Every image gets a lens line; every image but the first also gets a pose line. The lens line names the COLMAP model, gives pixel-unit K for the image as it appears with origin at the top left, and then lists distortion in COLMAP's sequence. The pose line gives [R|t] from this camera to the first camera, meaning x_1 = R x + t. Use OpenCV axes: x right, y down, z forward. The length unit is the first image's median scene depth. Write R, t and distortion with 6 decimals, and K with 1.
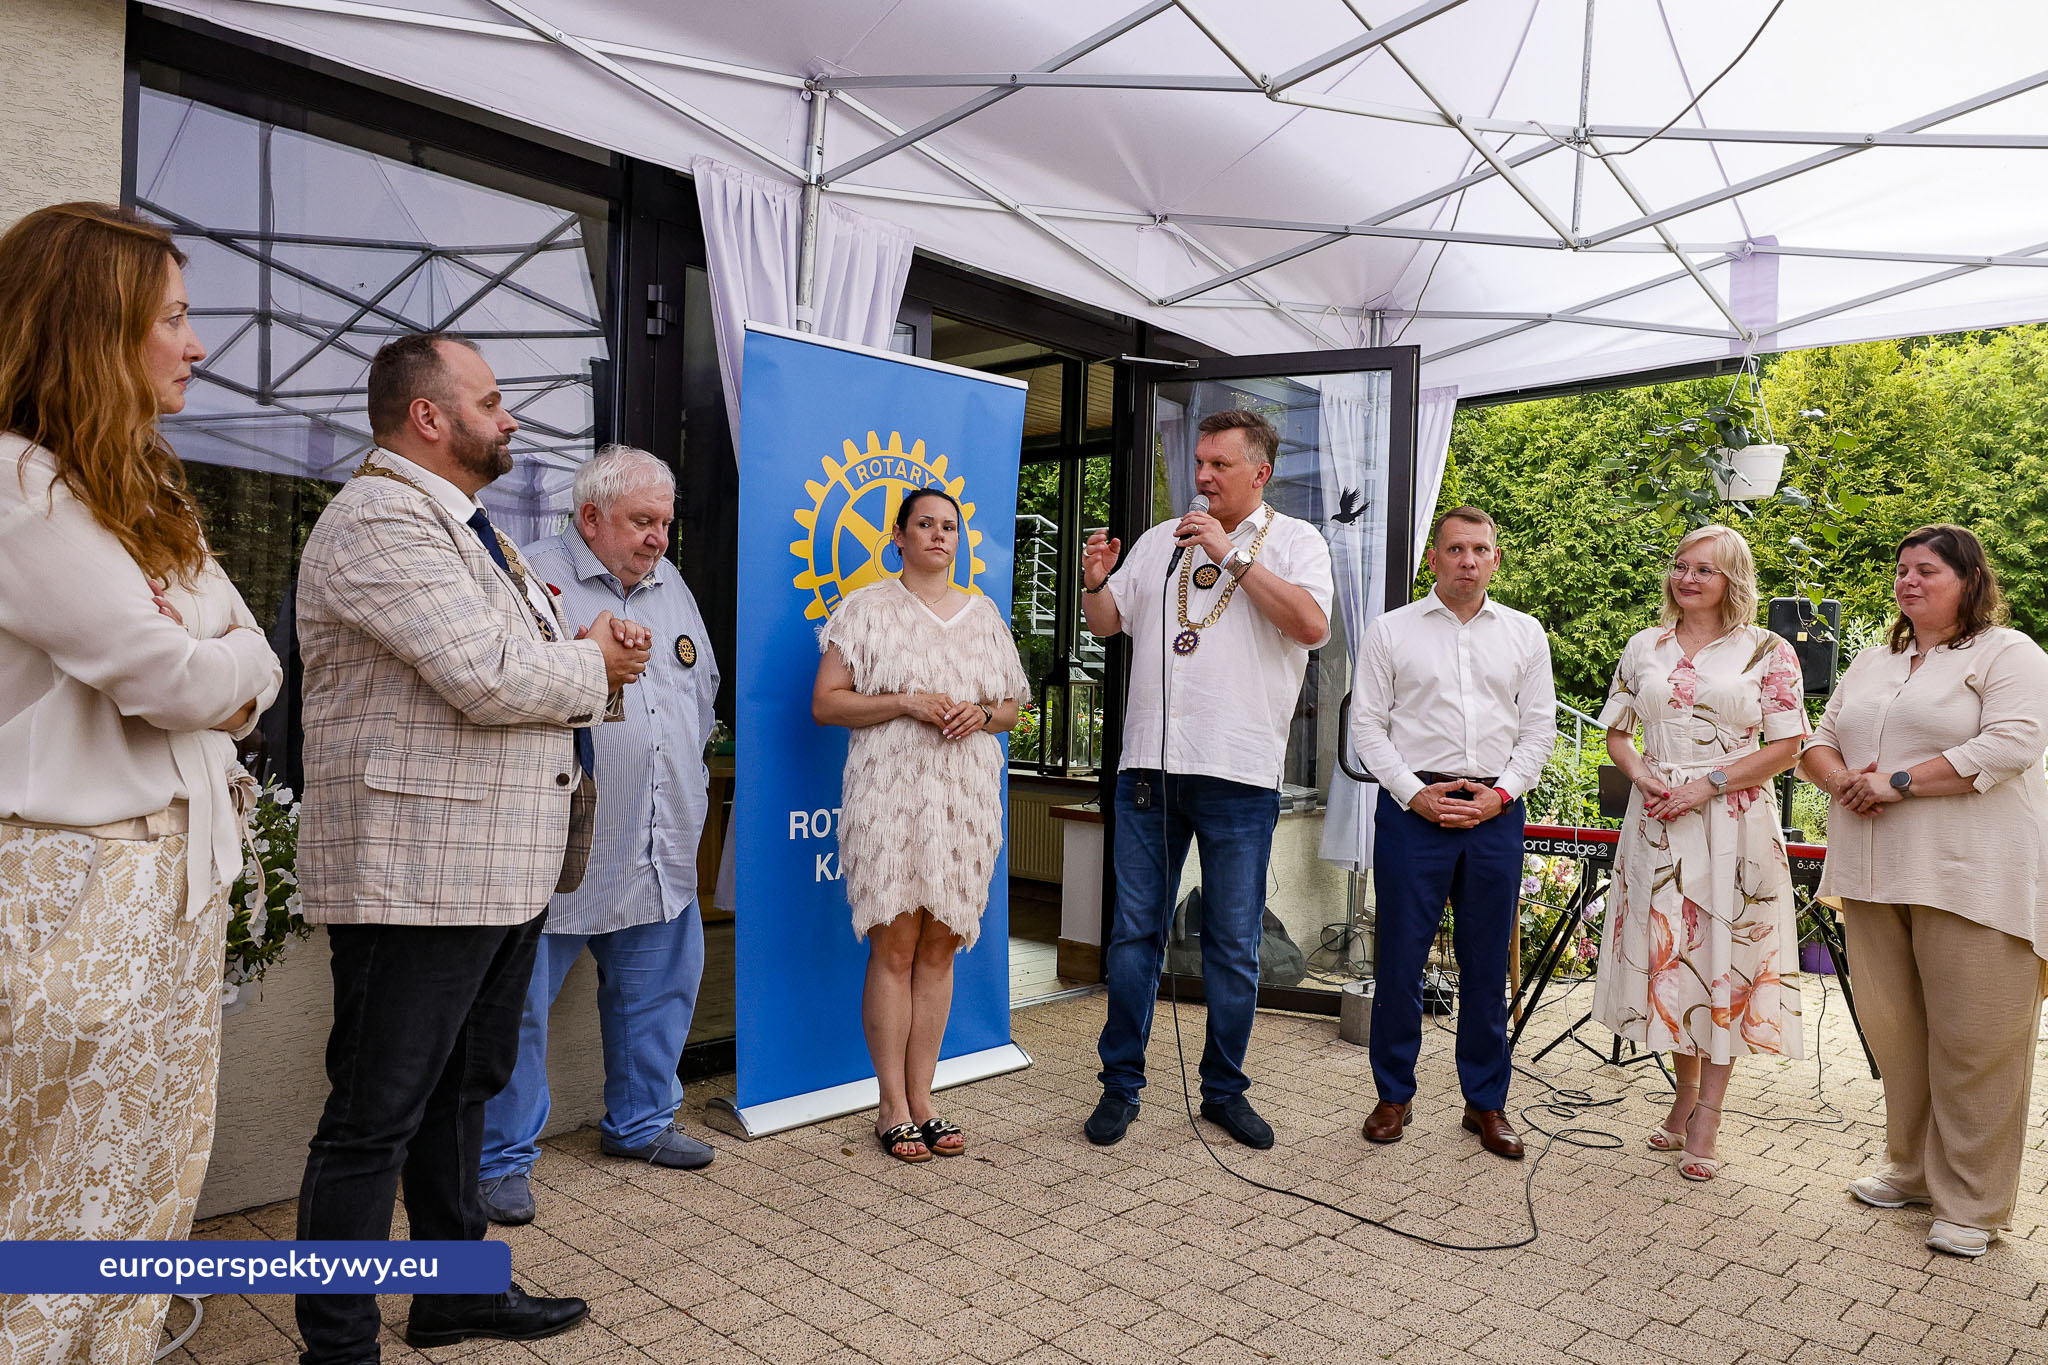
lens RADIAL K [[1501.3, 0, 1024.0], [0, 1501.3, 682.5], [0, 0, 1]] dist [-0.005212, -0.003631]
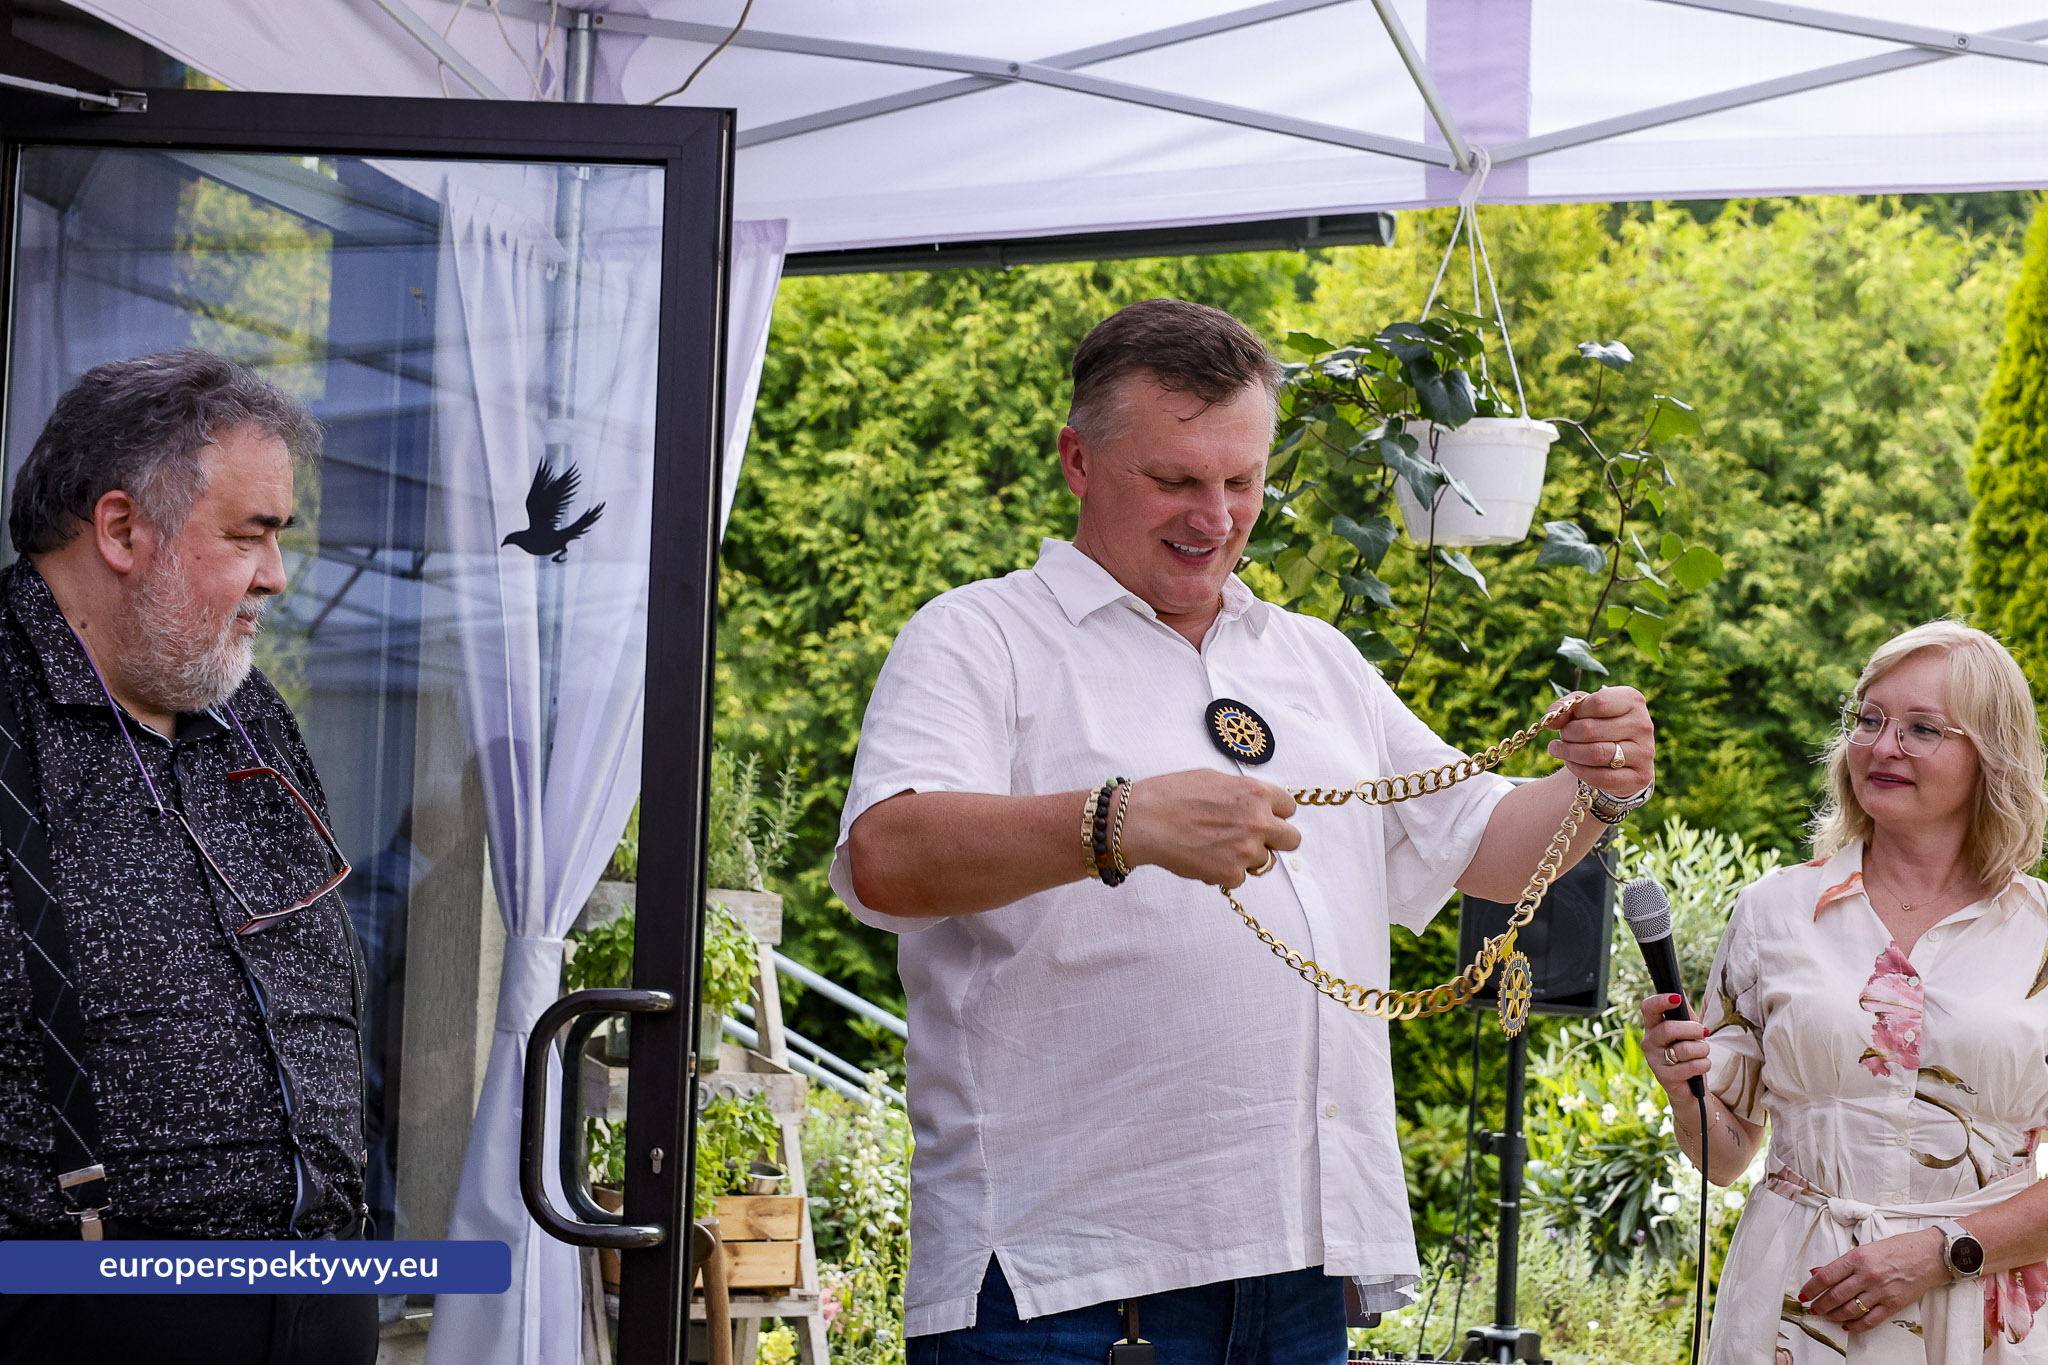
lens RADIAL K [[3876.6, 0, 1024.0], [0, 3876.6, 682.5], [0, 0, 1]] dist [-0.015135, 0.019565]
pose [[0.911372, 0.034005, 0.410177, -0.040238], [-0.004974, 0.997418, -0.071638, -0.002544], [-0.411554, 0.063248, 0.909188, 0.034105]]
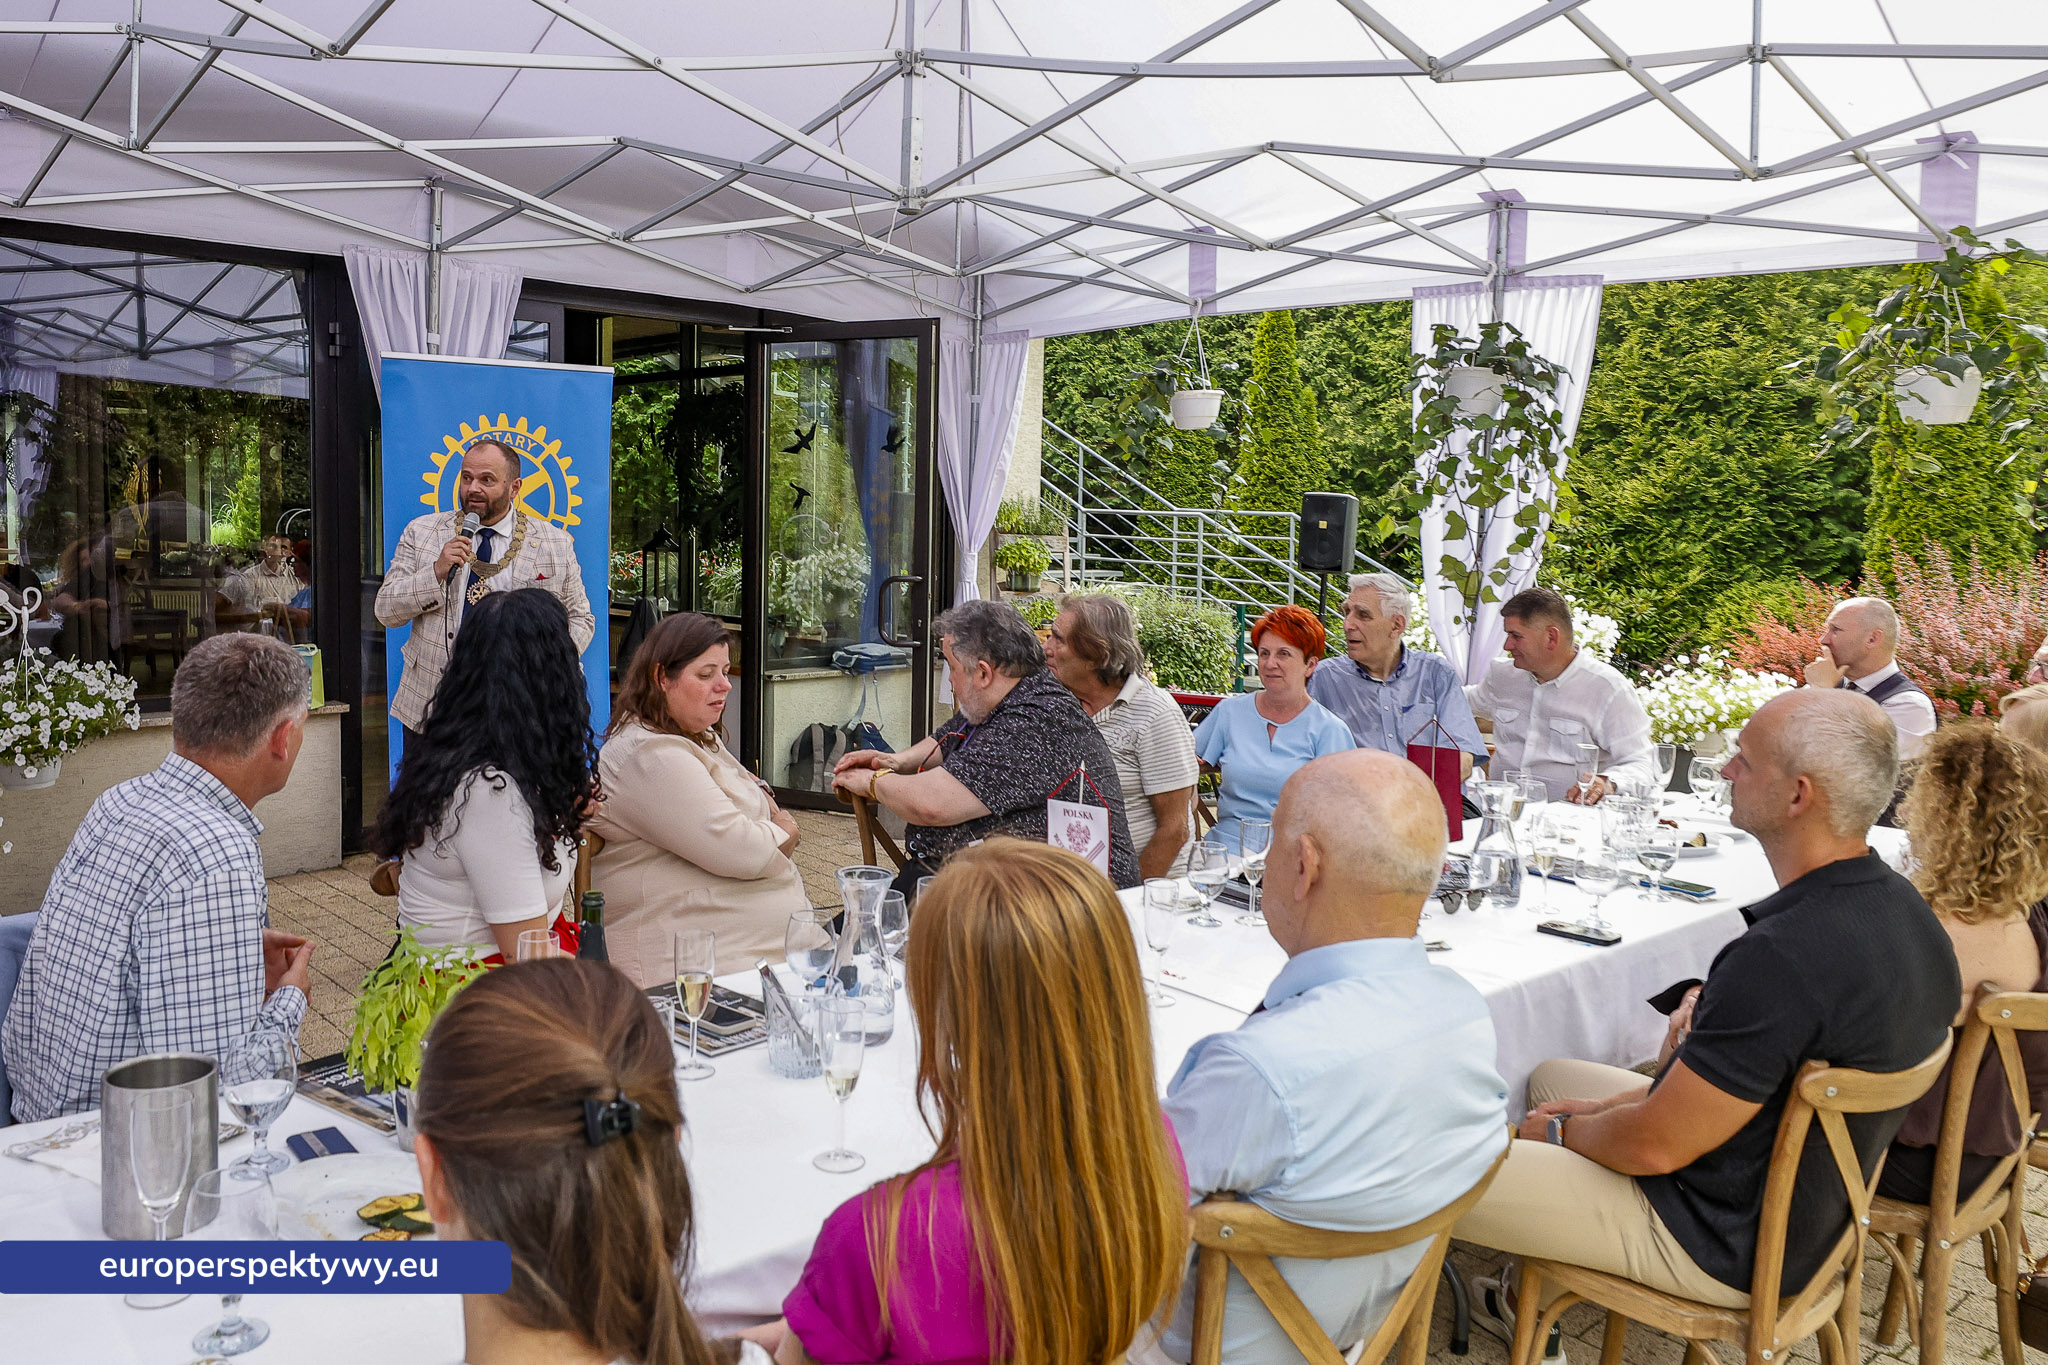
lens RADIAL K [[1672.3, 0, 939.6], [0, 1672.3, 624.9], [0, 0, 1]] dist [-0.008090, 0.002699]
pose [[0.994304, -0.003363, -0.106528, 0.169262], [0.010906, 0.997466, 0.070308, -0.023358], [0.106021, -0.071069, 0.991821, -0.195376]]
